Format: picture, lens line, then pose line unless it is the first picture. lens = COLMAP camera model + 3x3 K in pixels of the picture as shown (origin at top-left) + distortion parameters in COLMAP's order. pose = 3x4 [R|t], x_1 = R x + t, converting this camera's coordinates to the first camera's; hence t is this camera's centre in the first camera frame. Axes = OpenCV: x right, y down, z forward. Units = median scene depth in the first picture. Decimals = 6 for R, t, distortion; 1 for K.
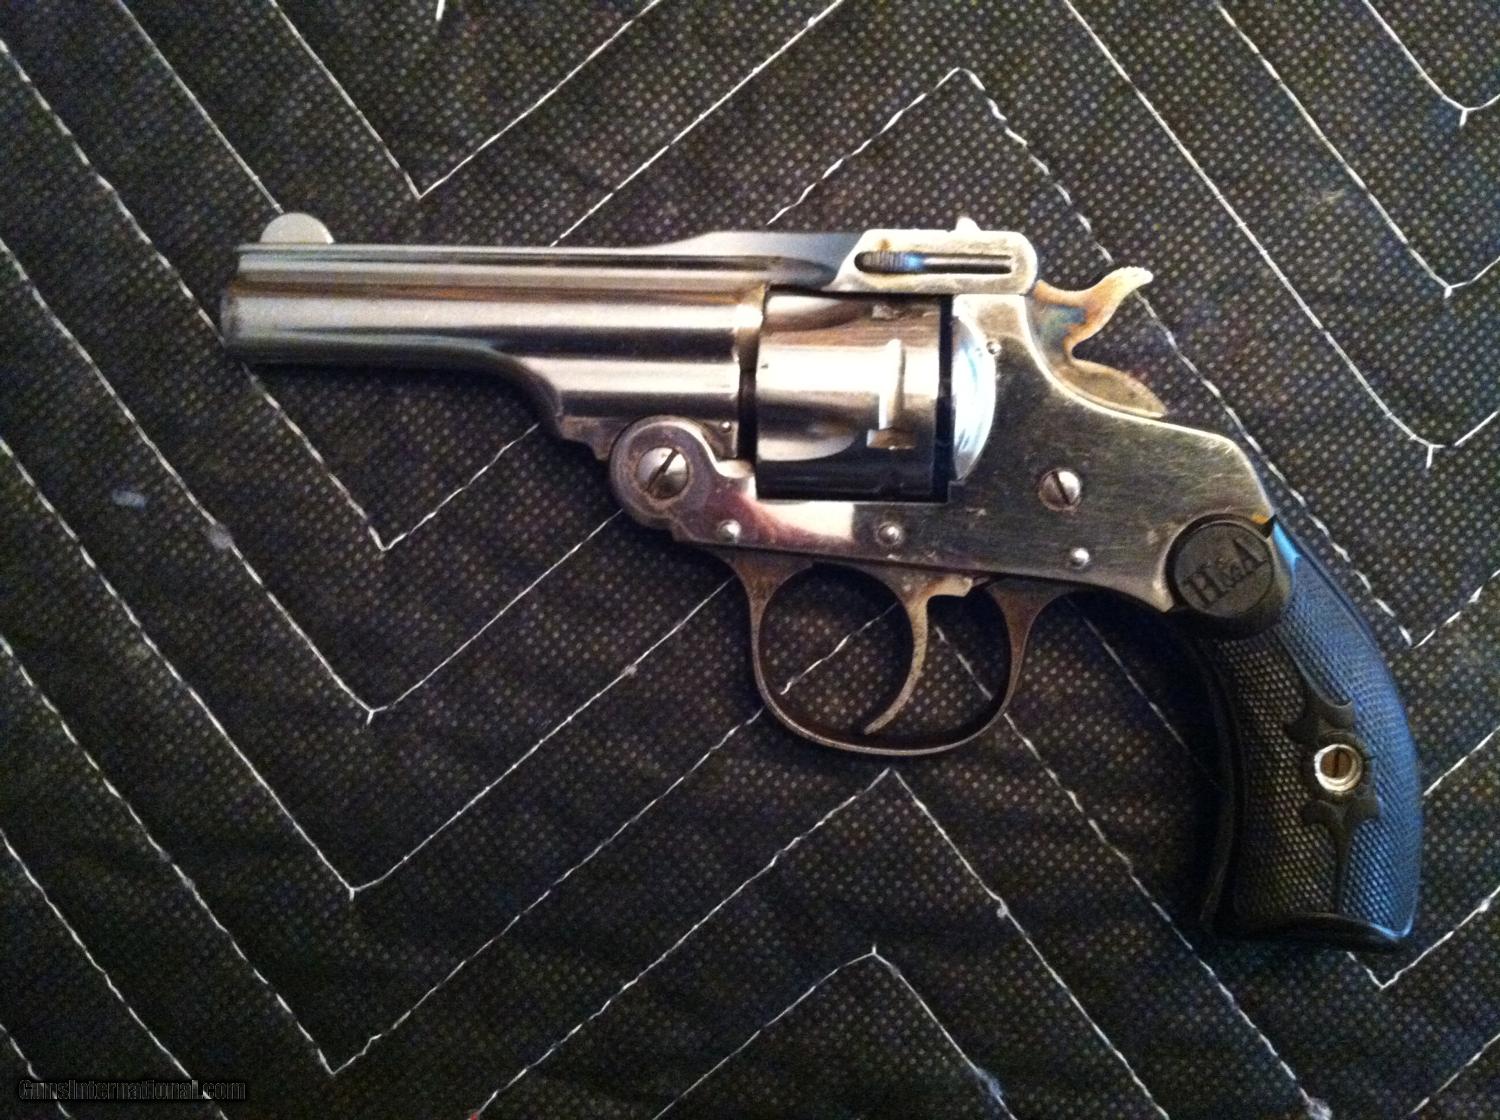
lens RADIAL K [[1414.4, 0, 750.0], [0, 1414.4, 560.0], [0, 0, 1]] dist [0.092991, -0.324172]
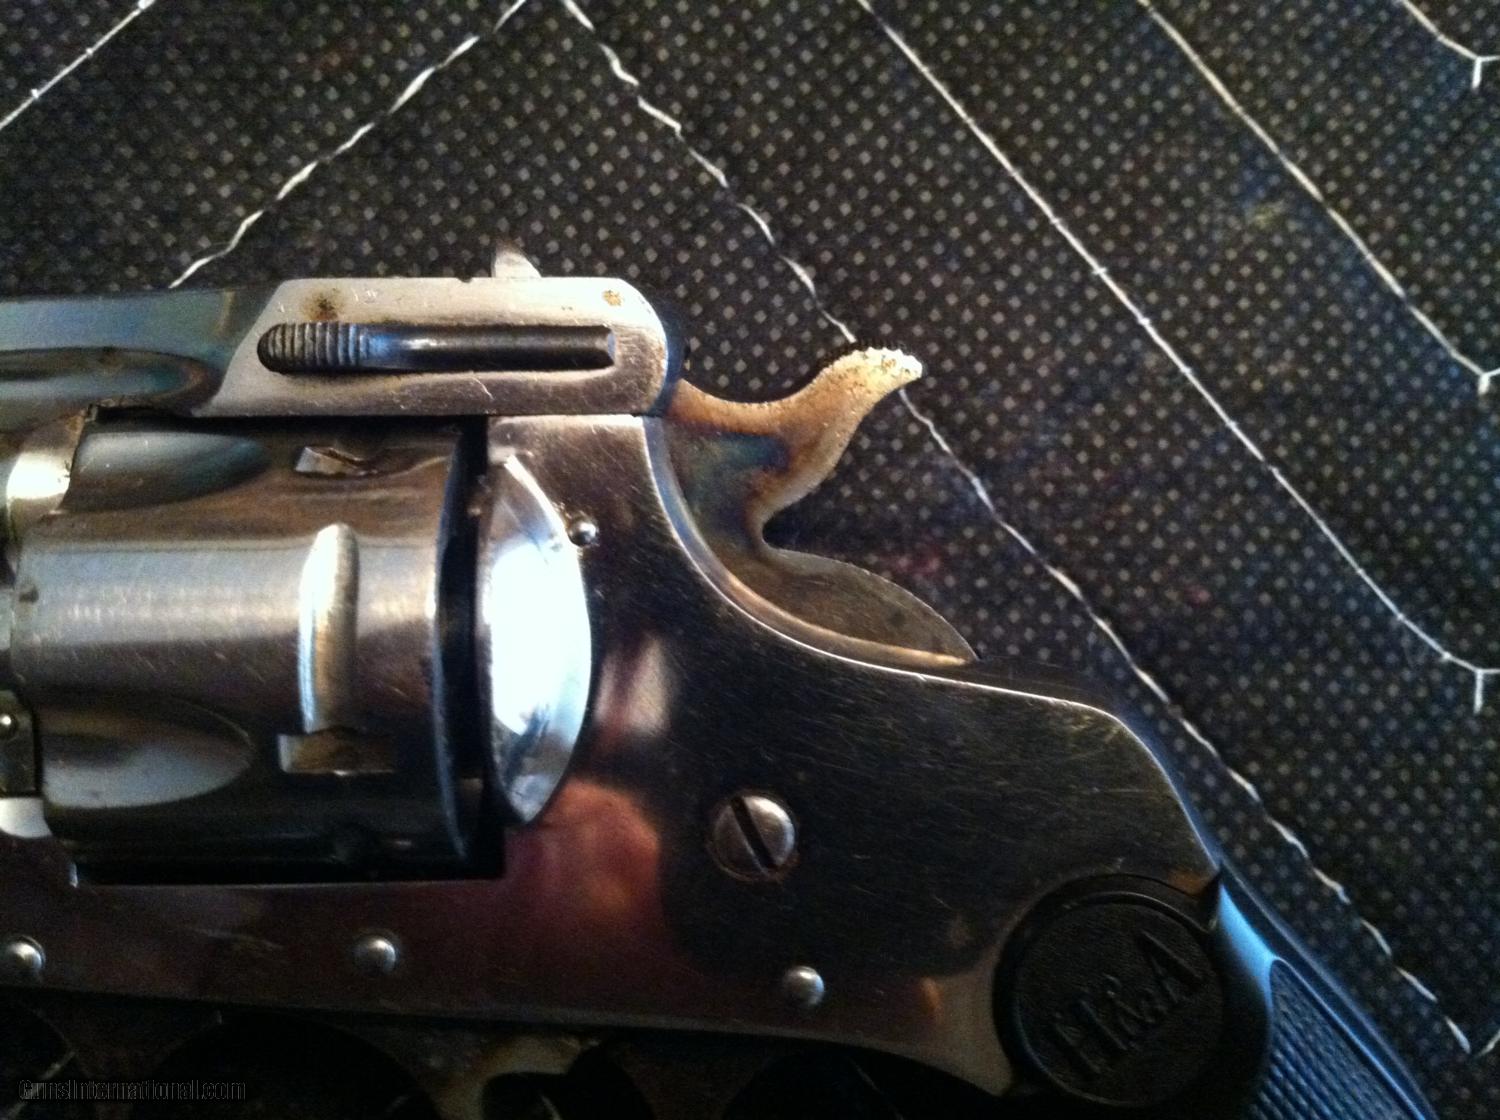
lens RADIAL K [[1470.6, 0, 725.4], [0, 1470.6, 565.3], [0, 0, 1]] dist [0.087546, -0.389048]
pose [[0.996180, -0.041191, 0.076995, 0.161838], [0.048662, 0.994014, -0.097819, -0.081327], [-0.072505, 0.101192, 0.992221, 0.481278]]
